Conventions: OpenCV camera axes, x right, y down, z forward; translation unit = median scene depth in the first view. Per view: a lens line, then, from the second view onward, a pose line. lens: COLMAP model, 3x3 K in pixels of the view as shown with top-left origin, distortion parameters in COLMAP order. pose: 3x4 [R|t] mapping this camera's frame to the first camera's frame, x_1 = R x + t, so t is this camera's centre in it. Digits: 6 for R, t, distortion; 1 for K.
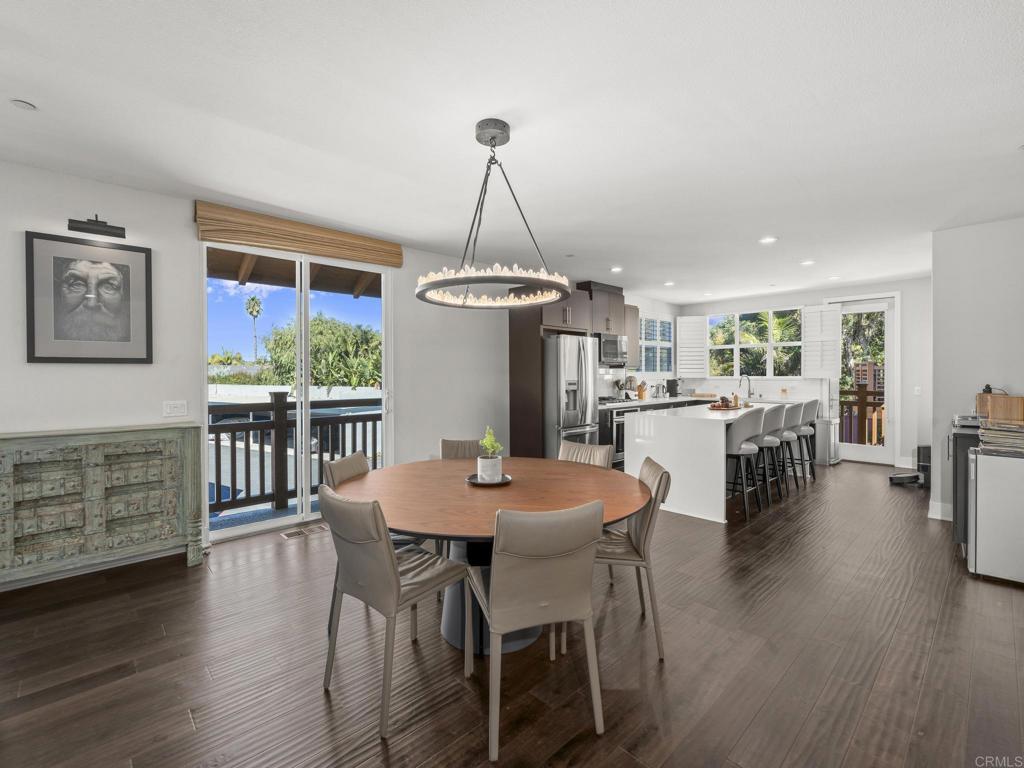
lens RADIAL K [[457.5, 0, 516.5], [0, 457.5, 381.8], [0, 0, 1]] dist [-0.005553, 0.000252]
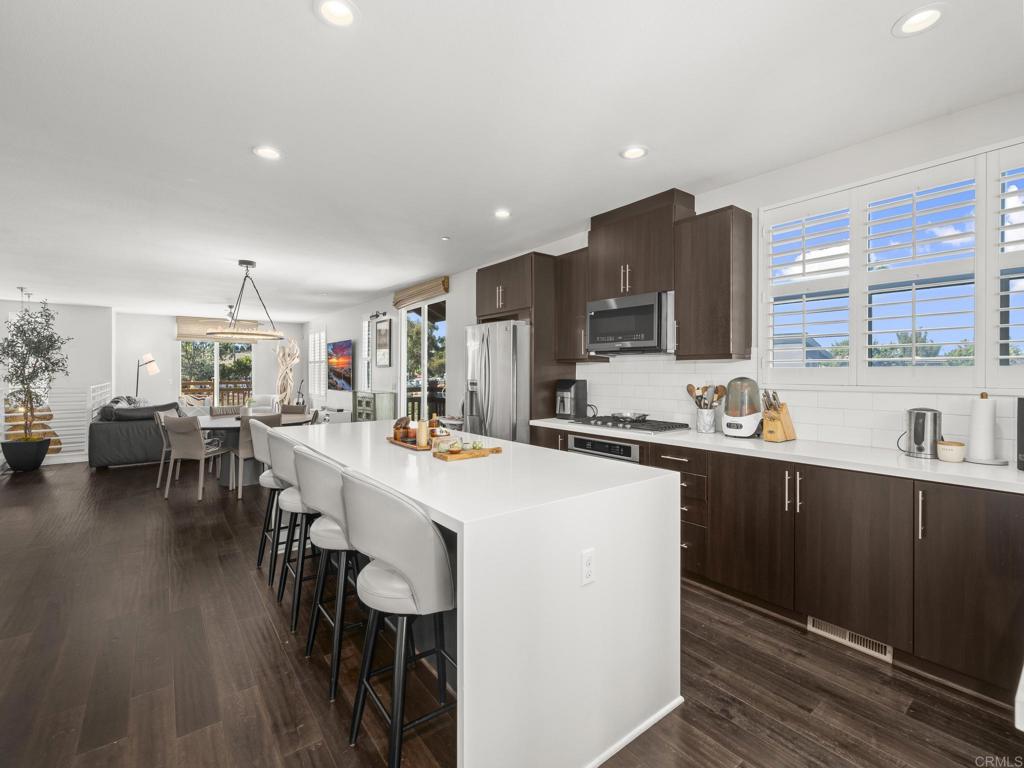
lens RADIAL K [[457.5, 0, 506.5], [0, 457.5, 381.3], [0, 0, 1]] dist [-0.005553, 0.000252]
pose [[-0.104549, 0.021843, -0.994280, 1.284690], [-0.019568, 0.999520, 0.024016, -0.029284], [0.994327, 0.021967, -0.104072, 1.578408]]
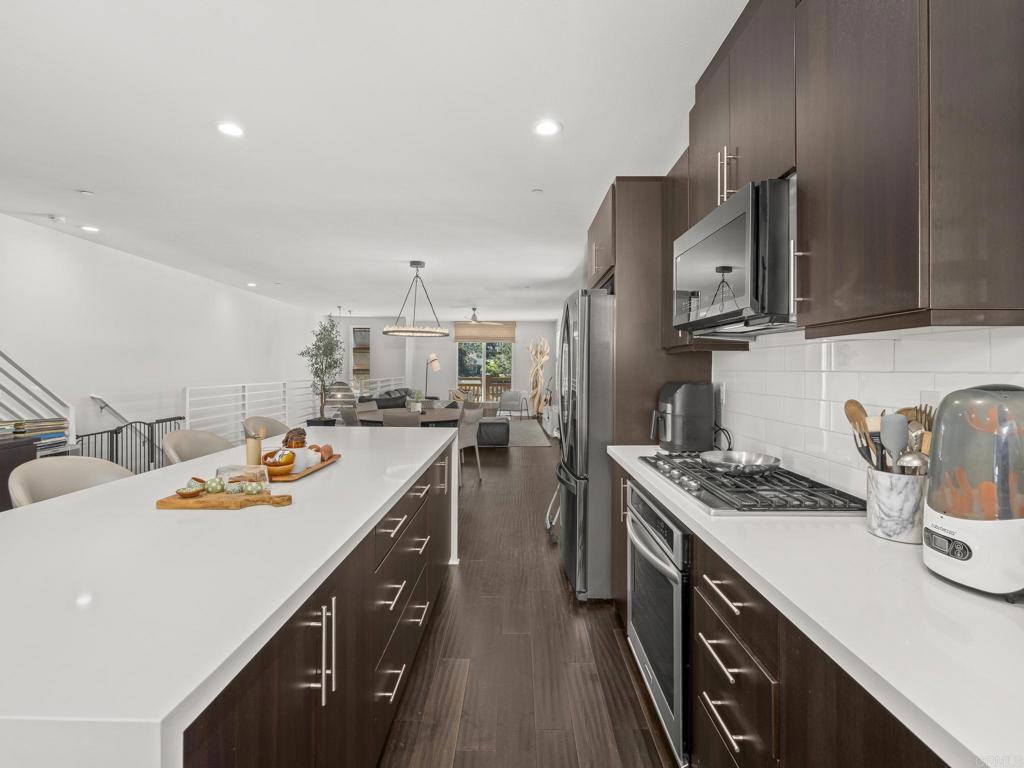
lens RADIAL K [[457.5, 0, 507.4], [0, 457.5, 377.8], [0, 0, 1]] dist [-0.005553, 0.000252]
pose [[-0.690567, 0.012596, -0.723159, 0.845207], [-0.016826, 0.999298, 0.033473, -0.031662], [0.723073, 0.035283, -0.689870, 1.850106]]
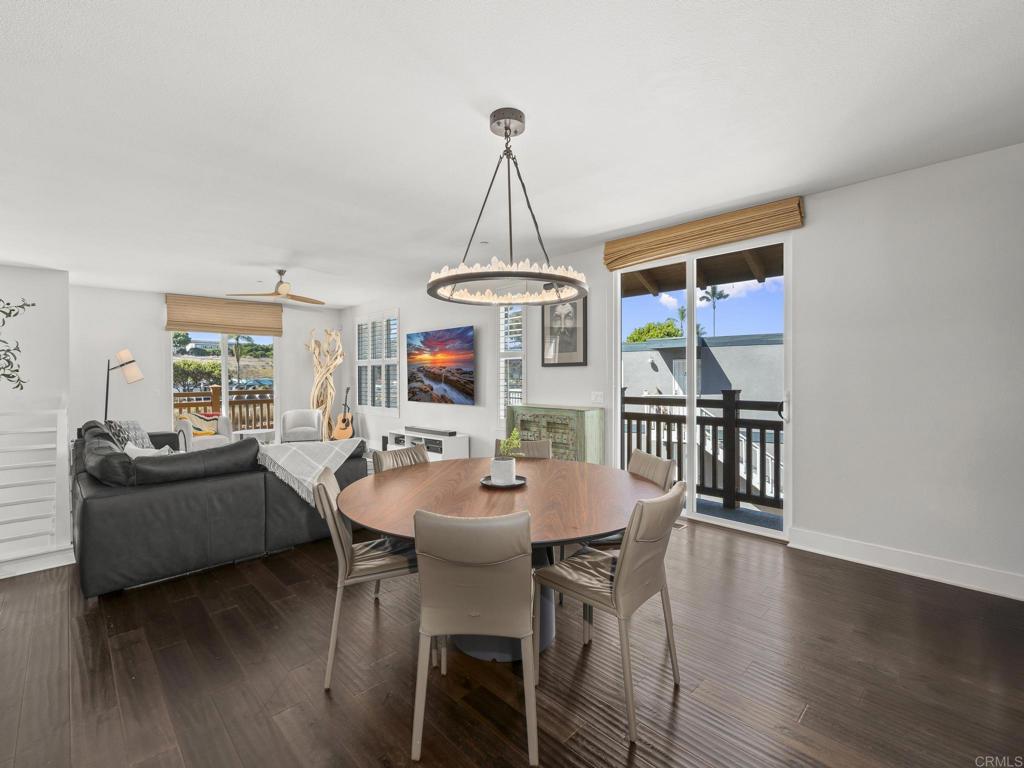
lens RADIAL K [[457.5, 0, 506.3], [0, 457.5, 370.9], [0, 0, 1]] dist [-0.005553, 0.000252]
pose [[0.010435, -0.008137, -0.999912, 0.572268], [-0.011062, 0.999905, -0.008253, -0.006417], [0.999884, 0.011148, 0.010344, 0.621559]]
